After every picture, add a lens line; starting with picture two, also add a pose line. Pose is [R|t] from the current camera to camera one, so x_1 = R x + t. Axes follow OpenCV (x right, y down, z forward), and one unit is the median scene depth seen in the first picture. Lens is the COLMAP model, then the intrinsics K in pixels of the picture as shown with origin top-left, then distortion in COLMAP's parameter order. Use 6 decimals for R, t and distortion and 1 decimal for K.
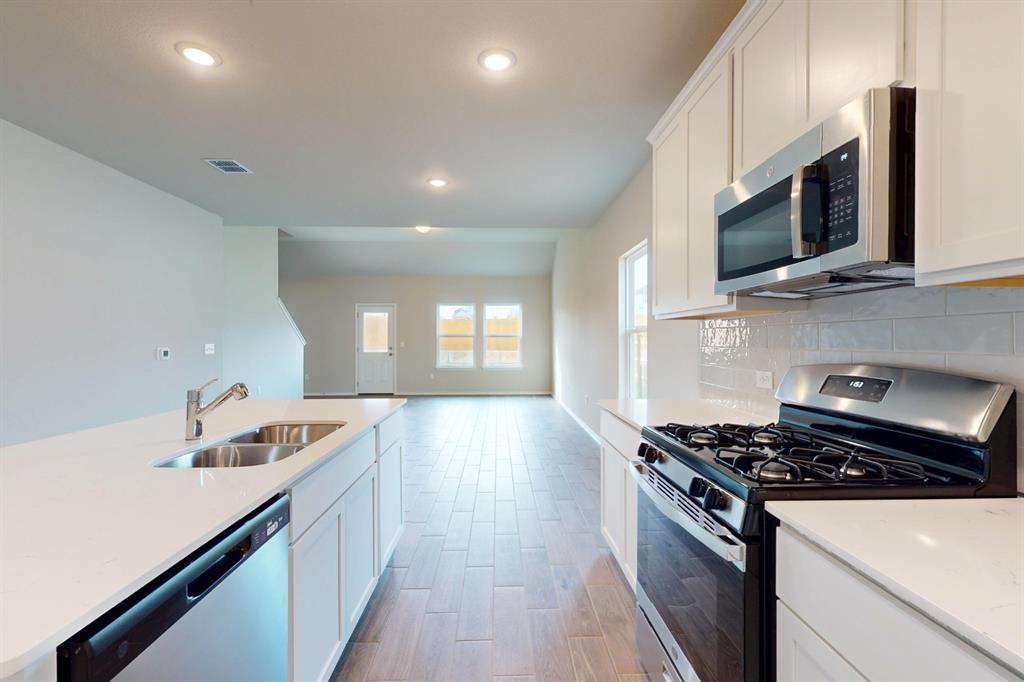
lens RADIAL K [[446.4, 0, 513.7], [0, 446.4, 343.0], [0, 0, 1]] dist [-0.000911, 0.000134]
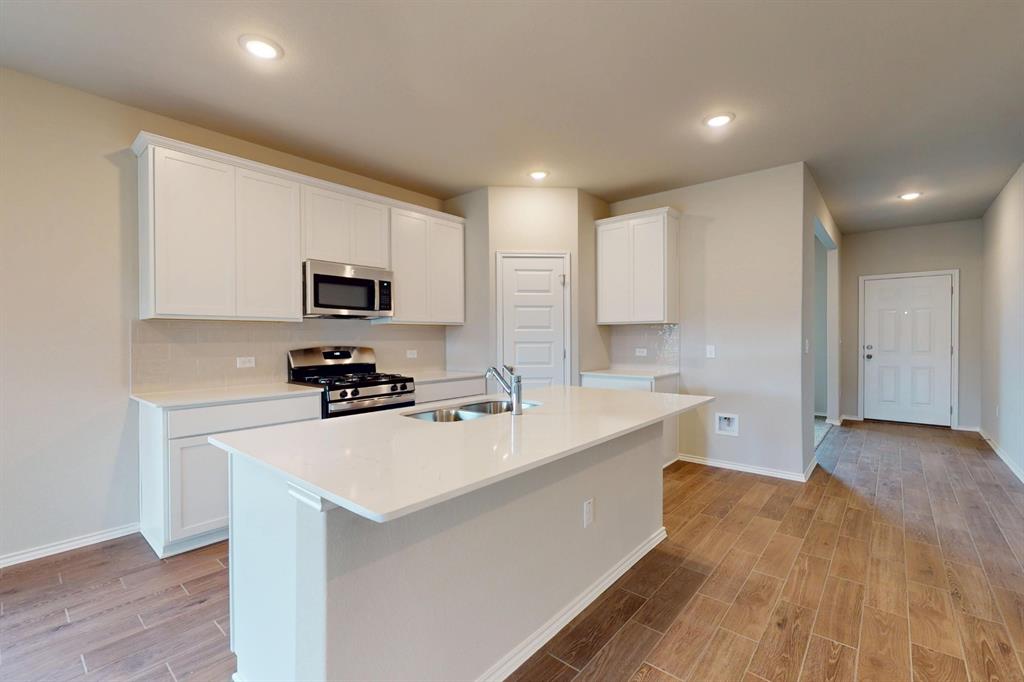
lens RADIAL K [[446.4, 0, 512.2], [0, 446.4, 339.9], [0, 0, 1]] dist [-0.000911, 0.000134]
pose [[-0.733519, 0.000818, 0.679669, -0.249494], [0.011000, 0.999883, 0.010668, -0.001155], [-0.679580, 0.015301, -0.733442, 0.311125]]
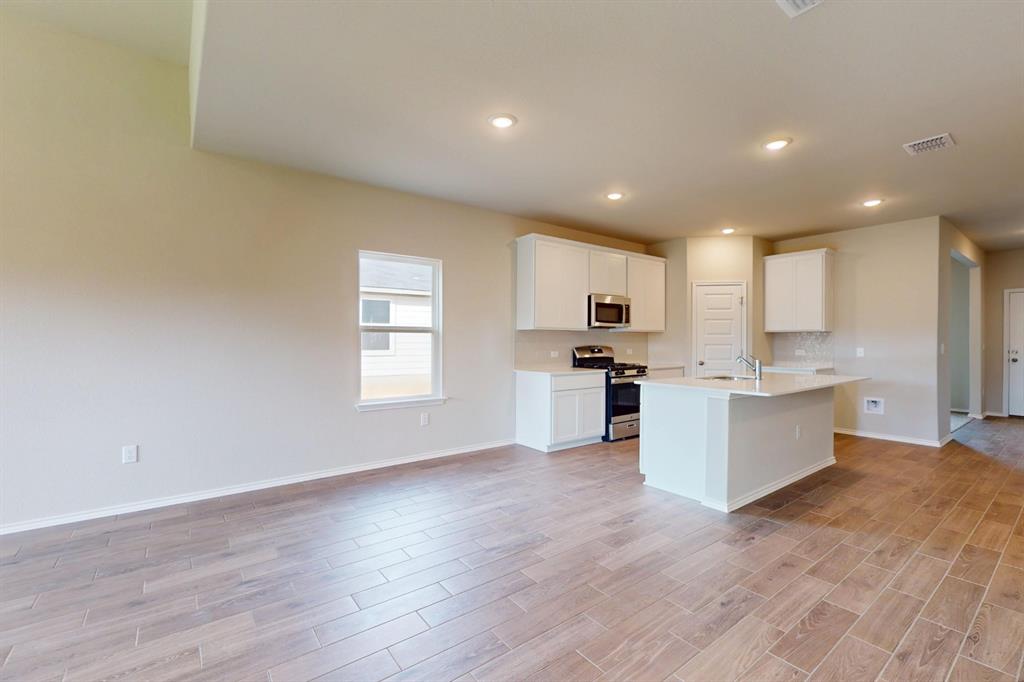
lens RADIAL K [[446.4, 0, 510.4], [0, 446.4, 340.5], [0, 0, 1]] dist [-0.000911, 0.000134]
pose [[-0.573455, -0.000542, 0.819237, -0.312750], [0.004072, 0.999986, 0.003513, -0.002781], [-0.819227, 0.005350, -0.573445, 0.573064]]
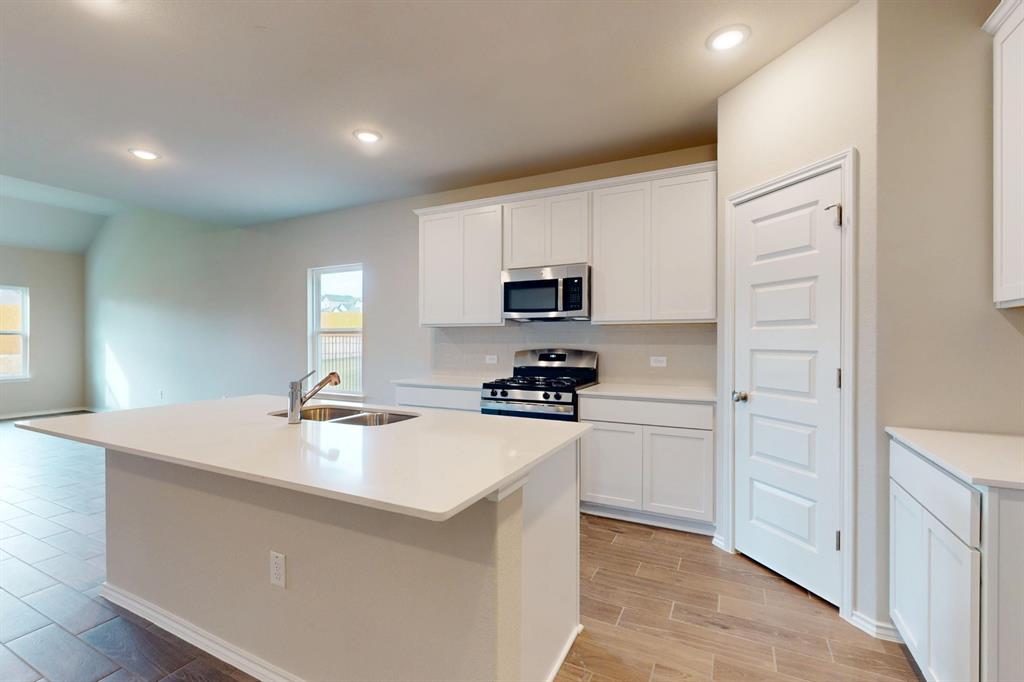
lens RADIAL K [[446.4, 0, 511.4], [0, 446.4, 338.3], [0, 0, 1]] dist [-0.000911, 0.000134]
pose [[0.488897, 0.004191, 0.872332, -0.233577], [0.005216, 0.999957, -0.007727, 0.000498], [-0.872326, 0.008328, 0.488854, -0.013003]]
